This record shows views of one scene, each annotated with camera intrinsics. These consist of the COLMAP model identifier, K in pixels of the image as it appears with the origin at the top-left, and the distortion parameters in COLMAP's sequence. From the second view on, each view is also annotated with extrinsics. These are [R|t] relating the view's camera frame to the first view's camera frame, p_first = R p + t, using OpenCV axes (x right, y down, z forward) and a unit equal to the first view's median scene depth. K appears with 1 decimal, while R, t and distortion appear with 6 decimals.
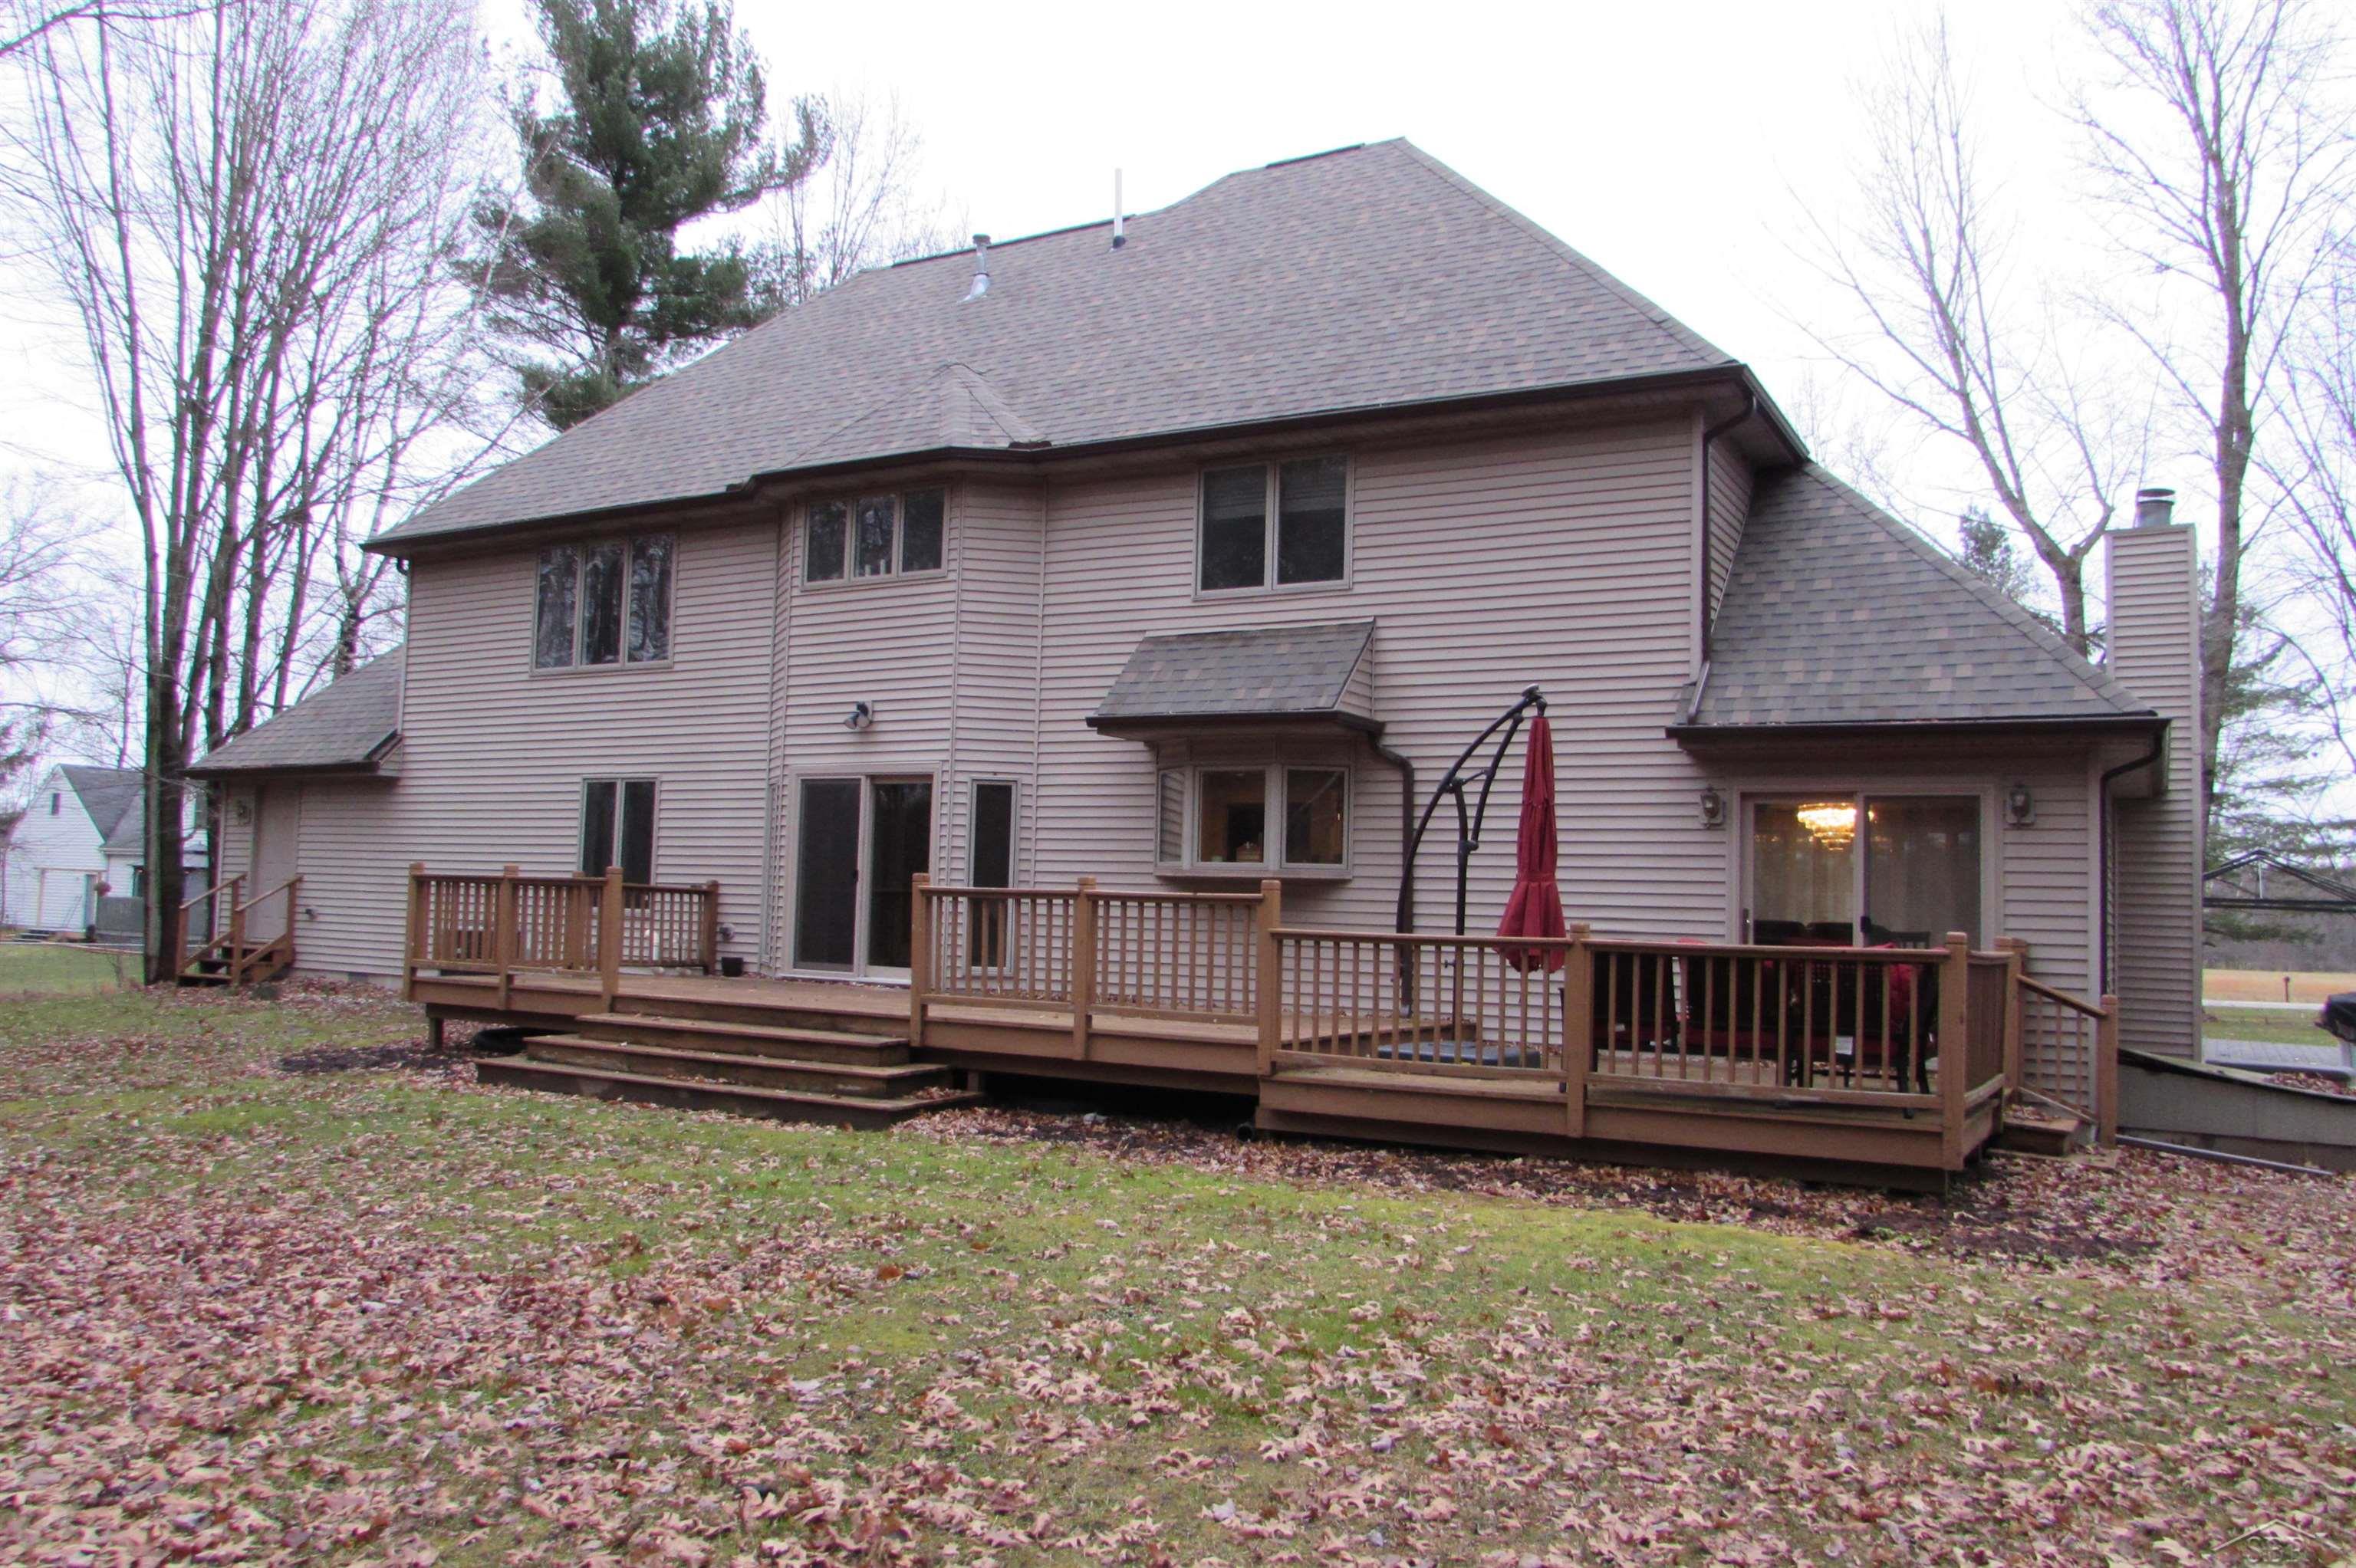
lens RADIAL K [[1784.7, 0, 1177.7], [0, 1784.7, 798.7], [0, 0, 1]] dist [-0.040880, -0.001706]
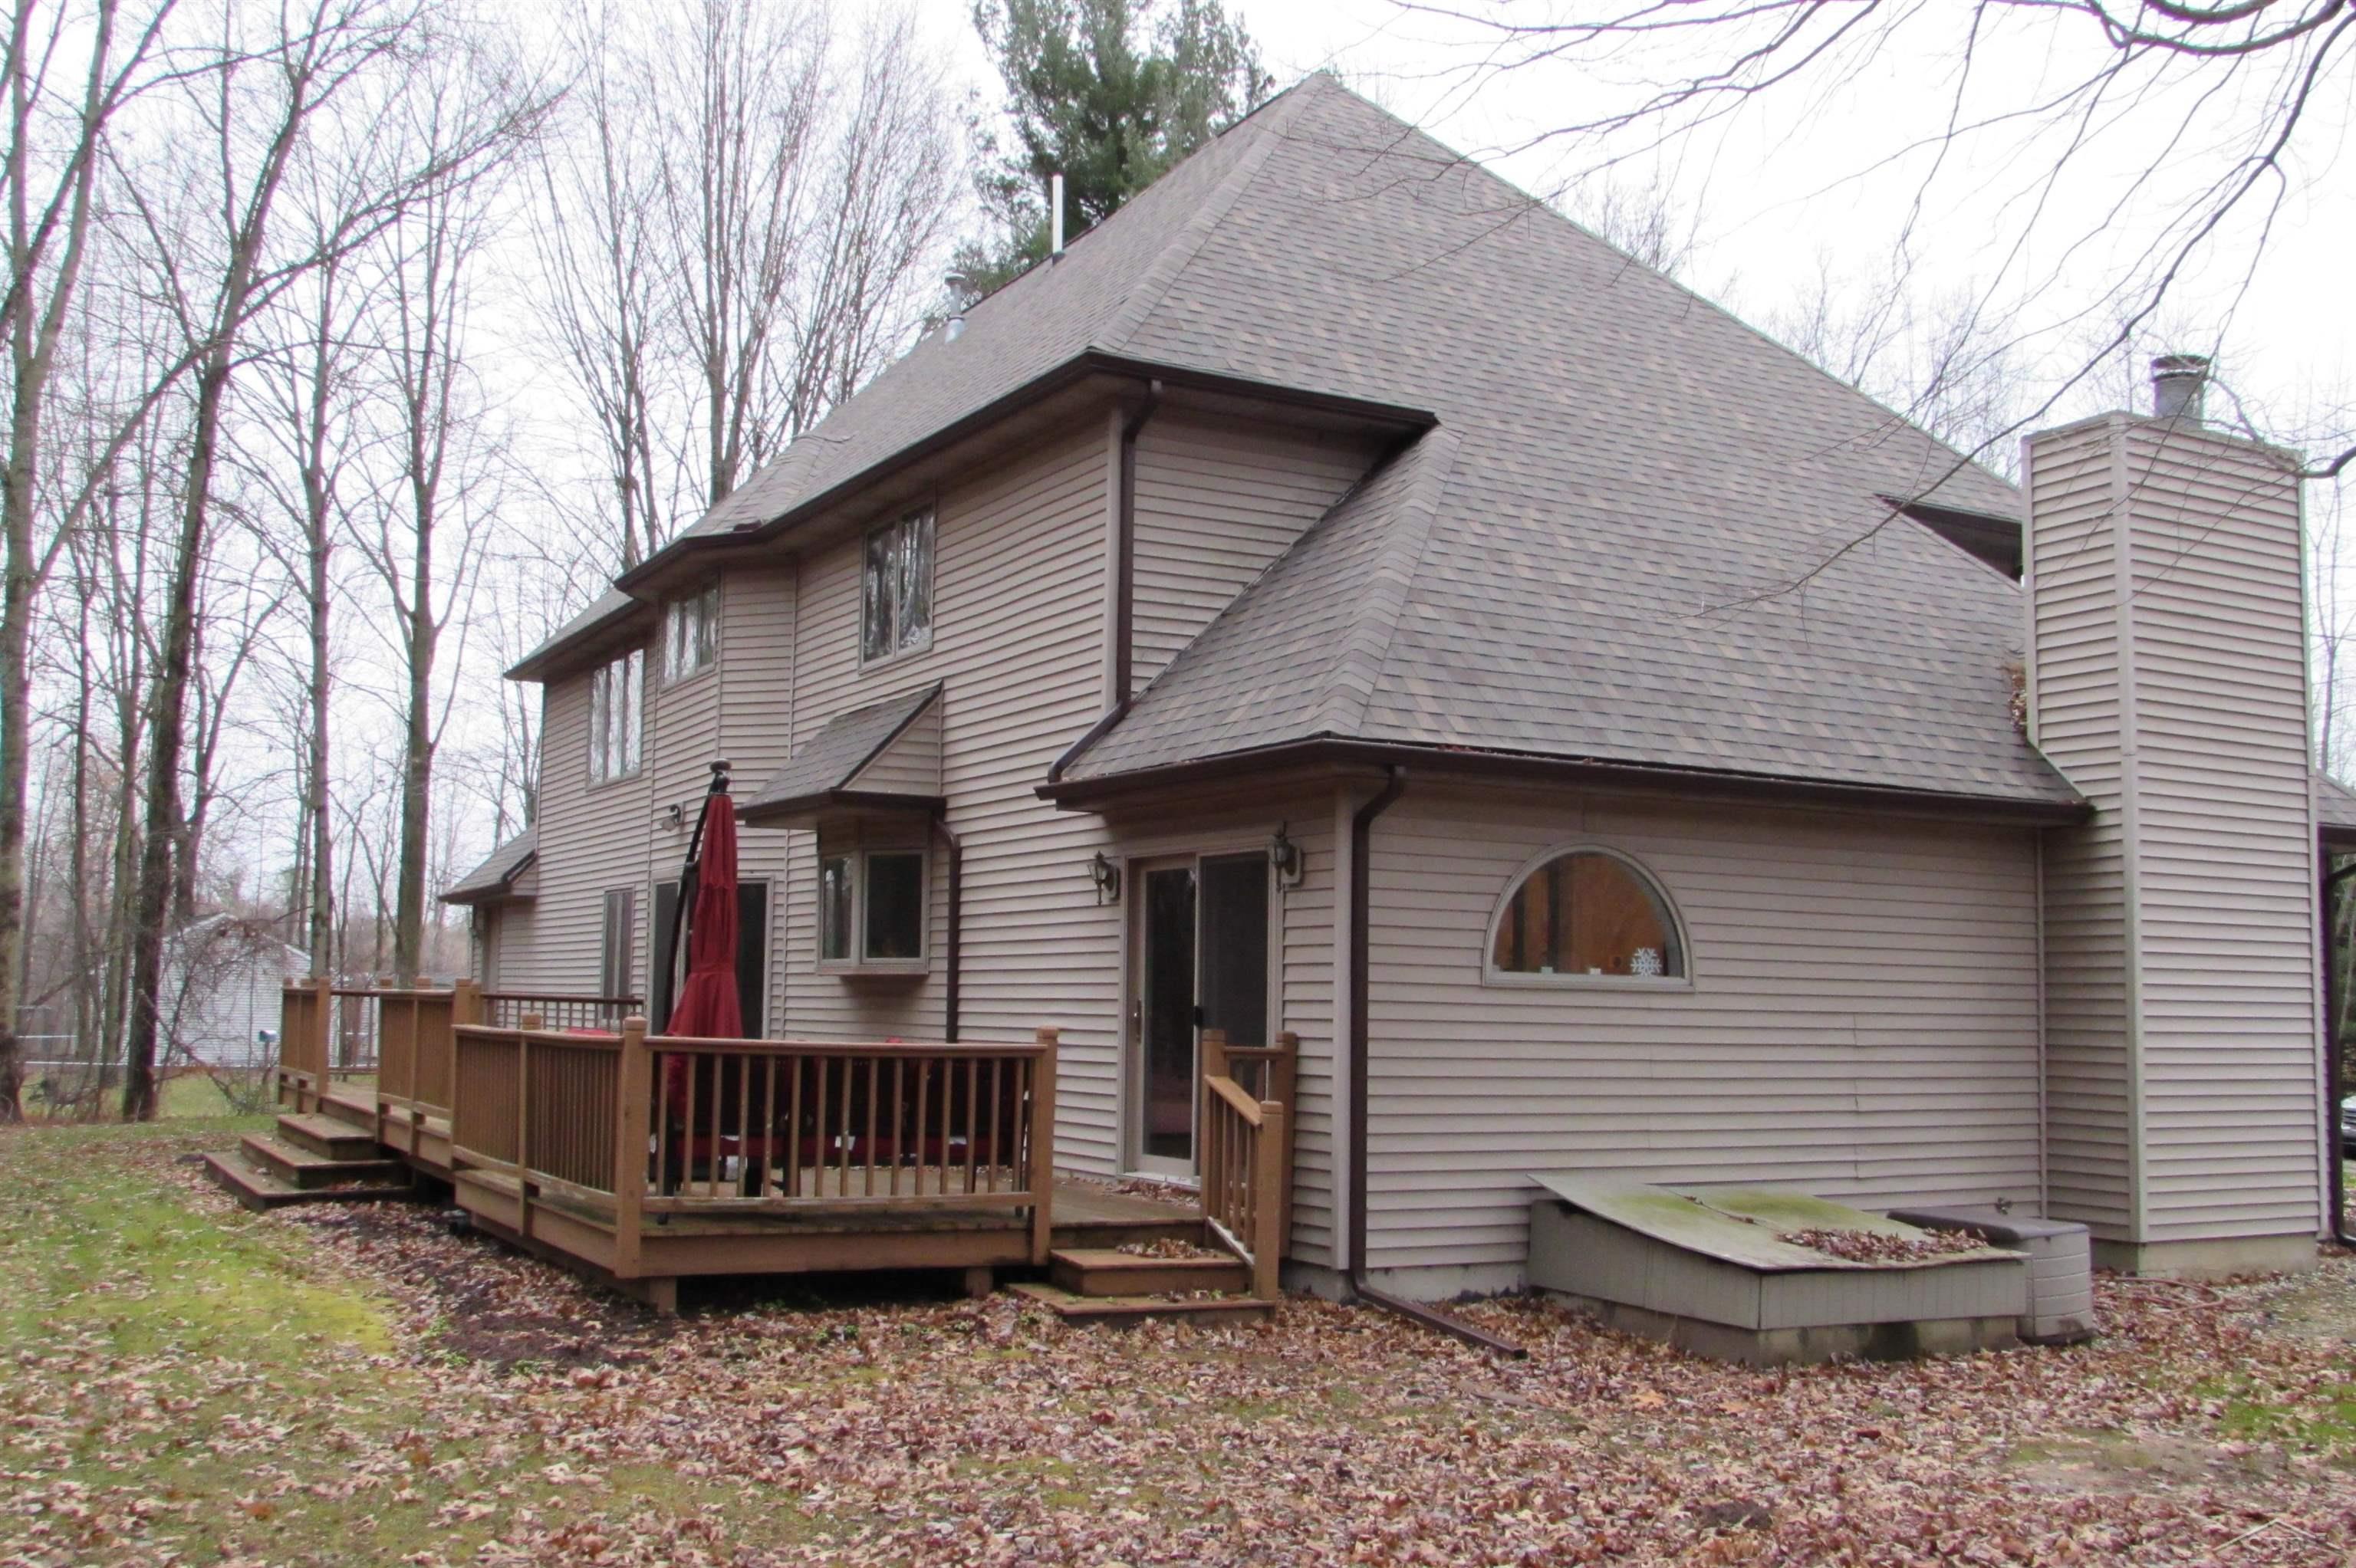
lens RADIAL K [[2242.0, 0, 1178.6], [0, 2242.0, 778.1], [0, 0, 1]] dist [0.013284, 0.000000]
pose [[0.862390, -0.071433, -0.501179, 0.771766], [0.049401, 0.997145, -0.057117, 0.017799], [0.503828, 0.024498, 0.863457, 0.091316]]
